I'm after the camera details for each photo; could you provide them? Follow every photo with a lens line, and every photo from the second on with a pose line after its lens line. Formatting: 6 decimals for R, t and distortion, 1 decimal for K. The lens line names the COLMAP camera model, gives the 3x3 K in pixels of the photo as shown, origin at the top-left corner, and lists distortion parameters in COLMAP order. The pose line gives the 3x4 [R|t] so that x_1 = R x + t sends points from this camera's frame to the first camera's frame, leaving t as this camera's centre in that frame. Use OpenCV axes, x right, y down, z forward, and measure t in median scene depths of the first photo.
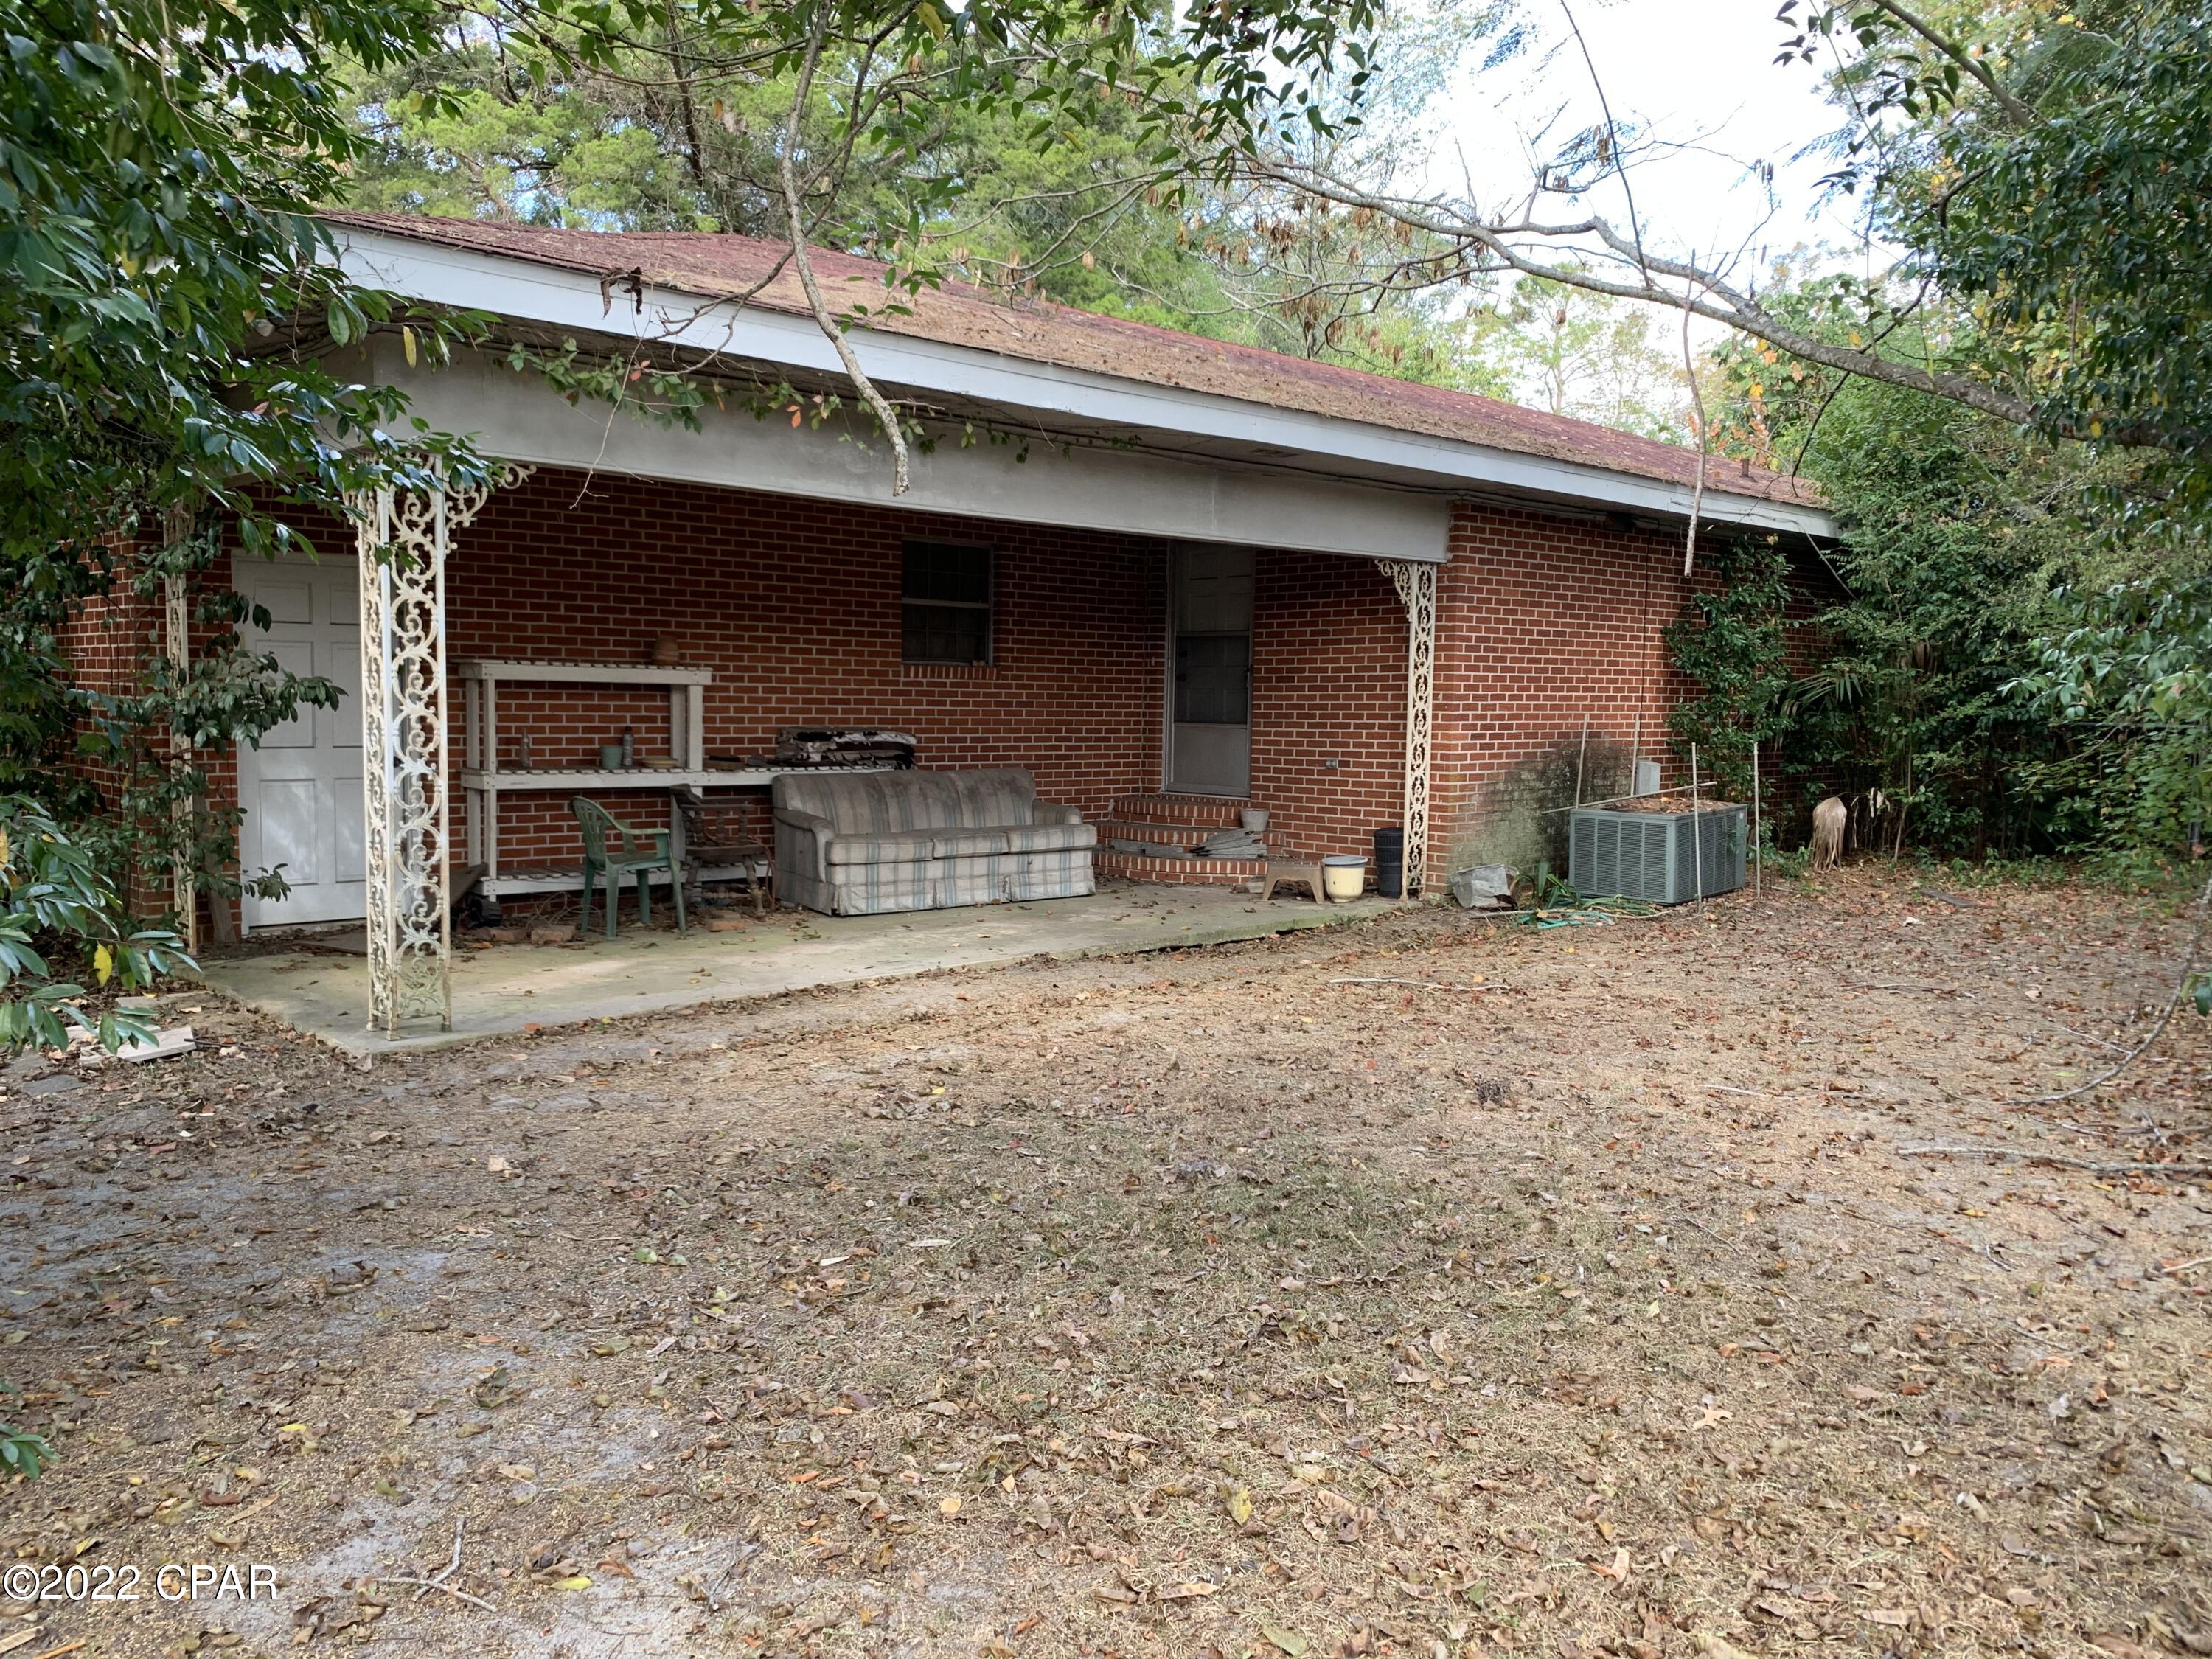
lens RADIAL K [[1726.0, 0, 1107.1], [0, 1726.0, 826.0], [0, 0, 1]] dist [0.063065, -0.009985]
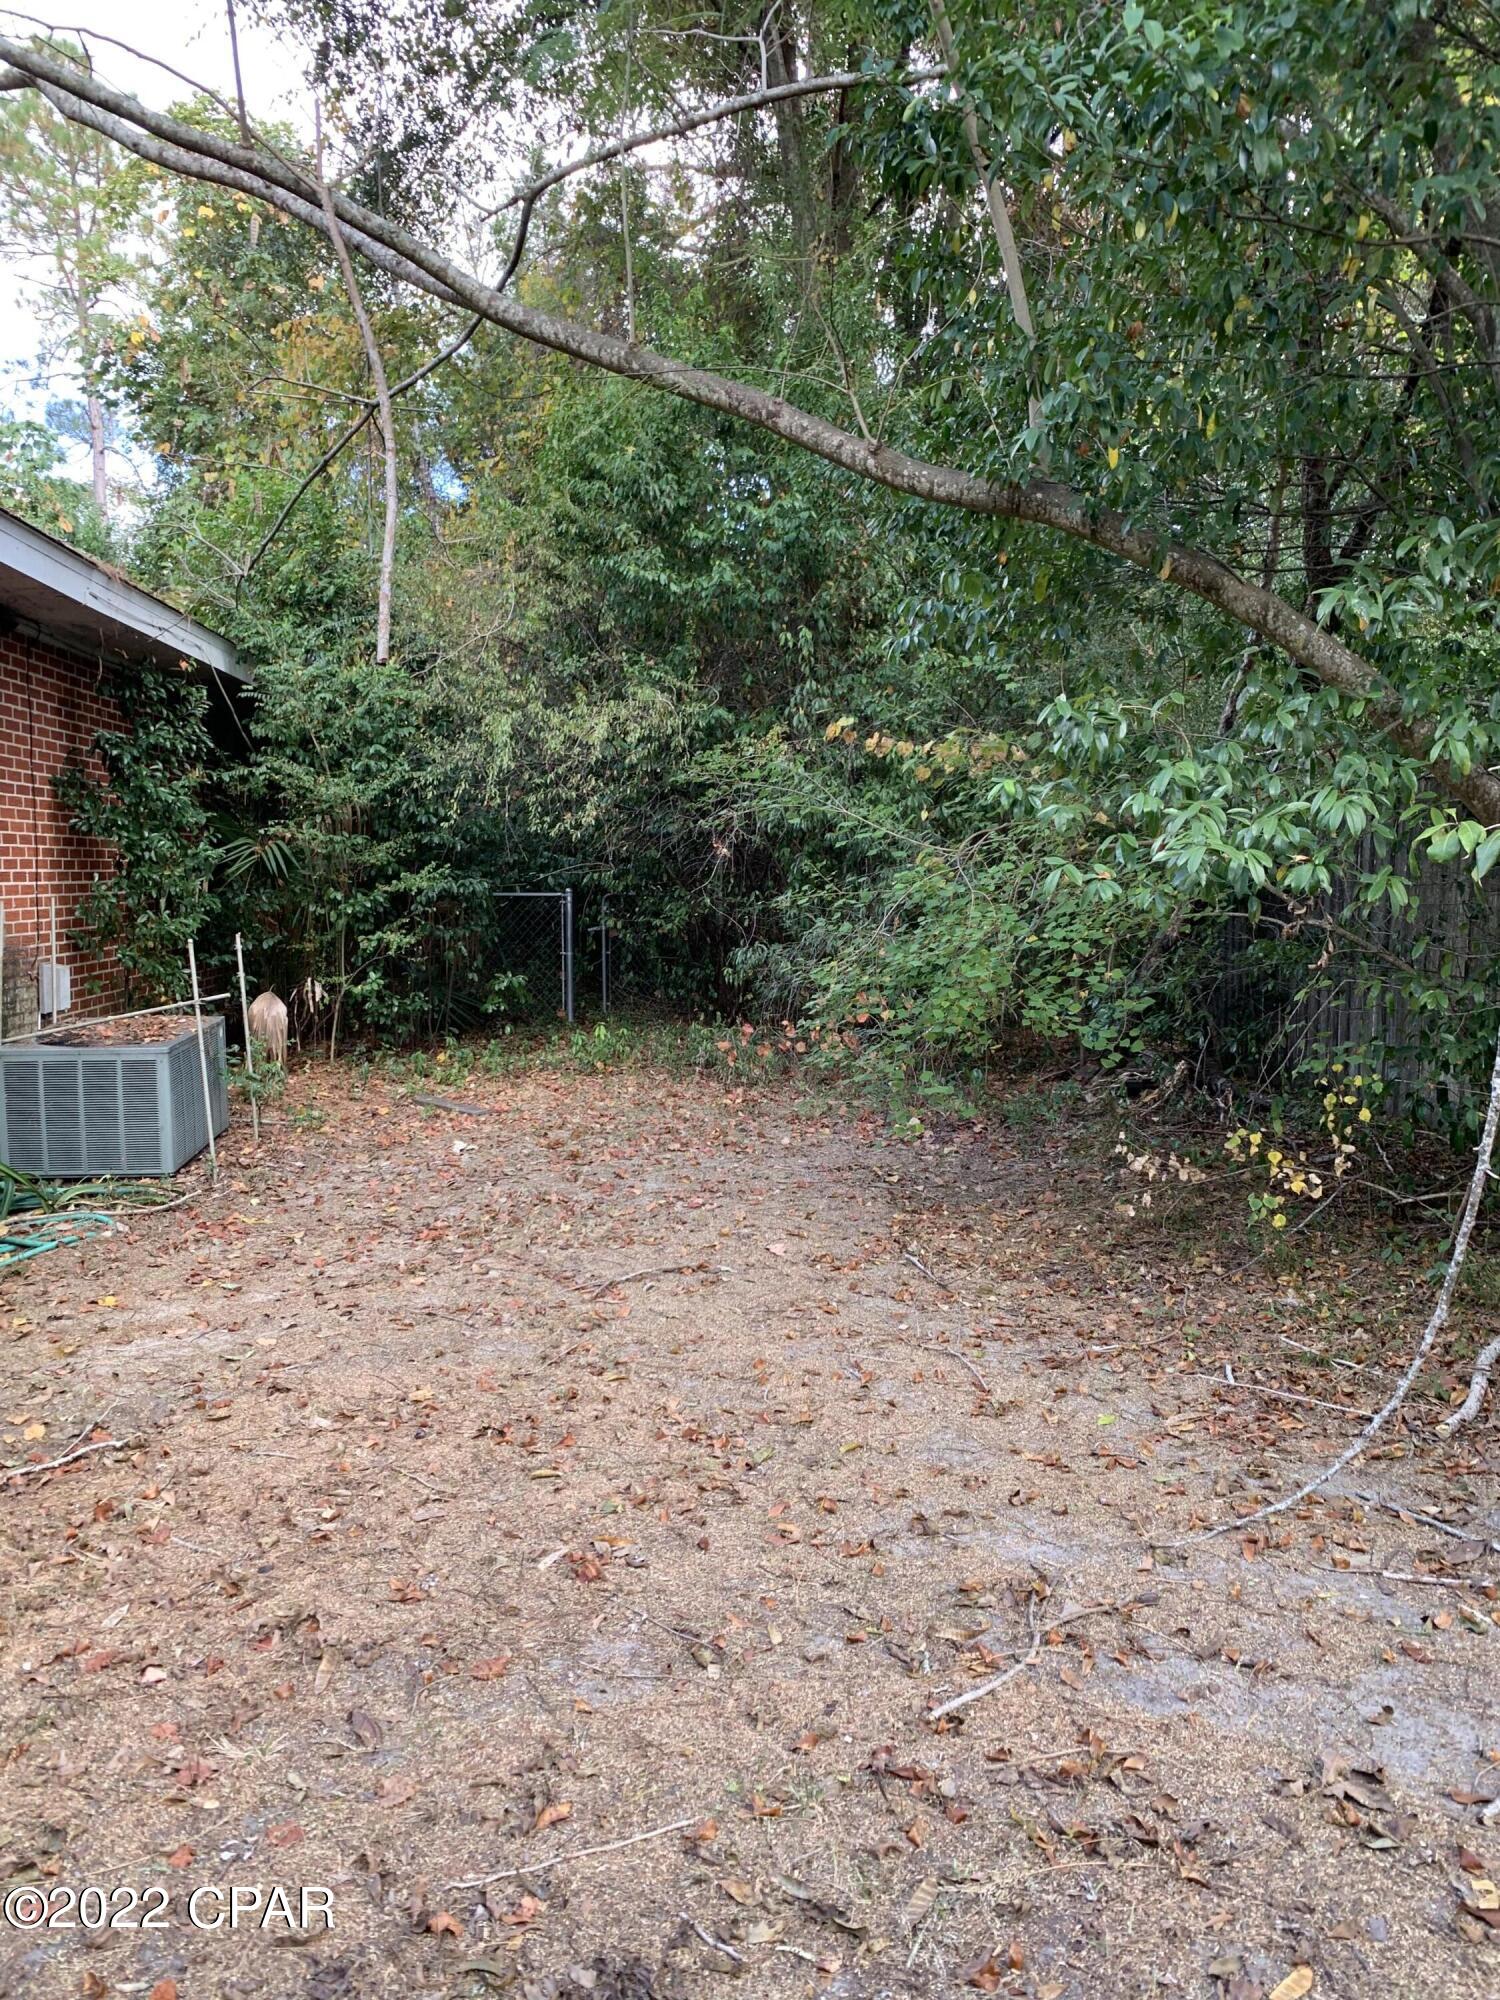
lens RADIAL K [[1560.6, 0, 746.5], [0, 1560.6, 996.5], [0, 0, 1]] dist [0.063065, -0.009985]
pose [[0.665676, -0.079799, 0.741962, 0.016797], [0.075654, 0.996360, 0.039284, -0.027070], [-0.742396, 0.029982, 0.669290, 0.346744]]
